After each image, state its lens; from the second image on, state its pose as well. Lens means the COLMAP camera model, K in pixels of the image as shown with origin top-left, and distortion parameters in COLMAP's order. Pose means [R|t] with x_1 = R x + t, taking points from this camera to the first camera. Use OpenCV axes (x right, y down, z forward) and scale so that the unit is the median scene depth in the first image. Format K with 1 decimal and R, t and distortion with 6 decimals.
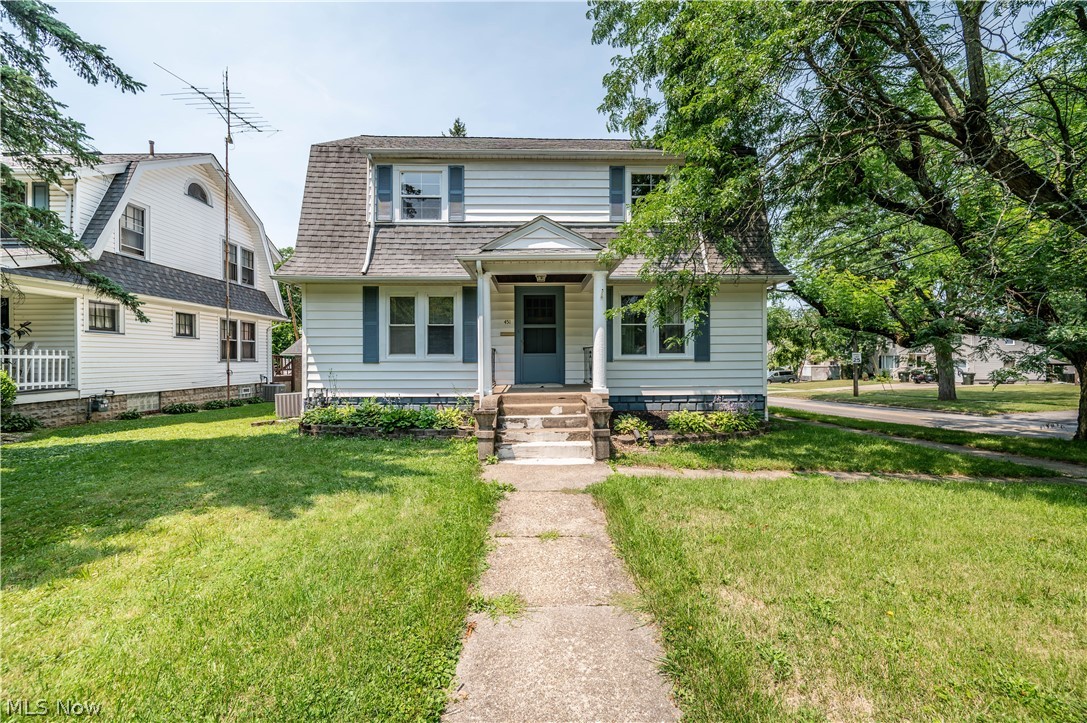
lens RADIAL K [[429.9, 0, 575.7], [0, 429.9, 365.2], [0, 0, 1]] dist [-0.003111, 0.000985]
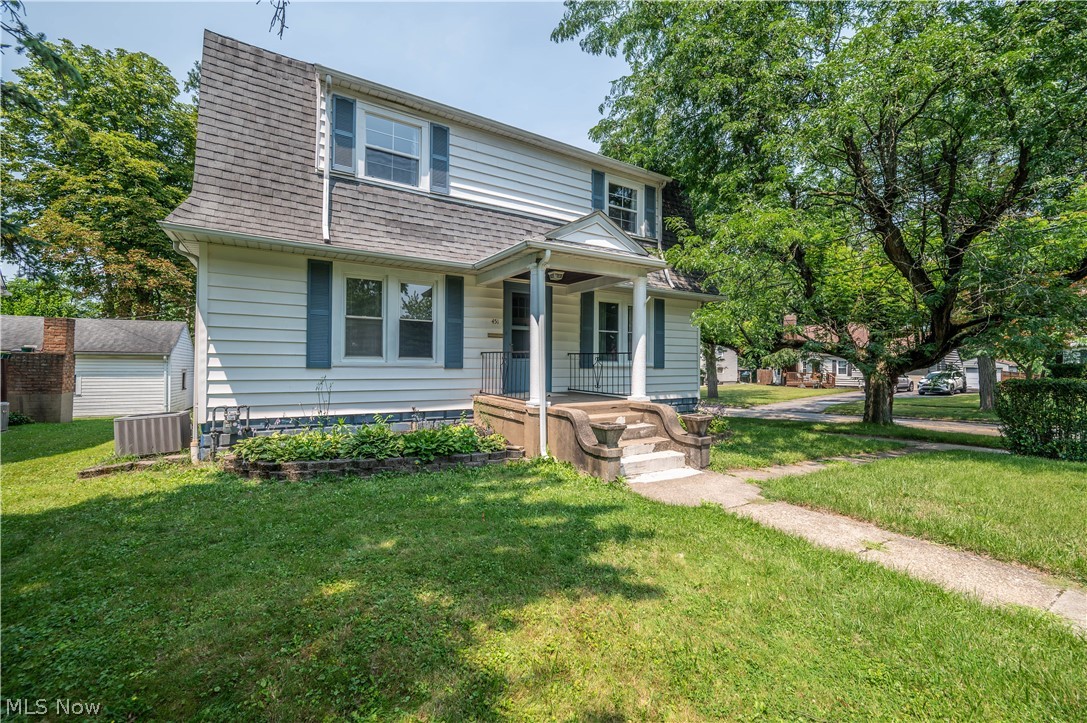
lens RADIAL K [[429.9, 0, 544.7], [0, 429.9, 365.0], [0, 0, 1]] dist [-0.003111, 0.000985]
pose [[0.873281, 0.009617, 0.487123, -0.497412], [-0.004758, 0.999926, -0.011210, -0.004166], [-0.487194, 0.007472, 0.873262, 0.200619]]
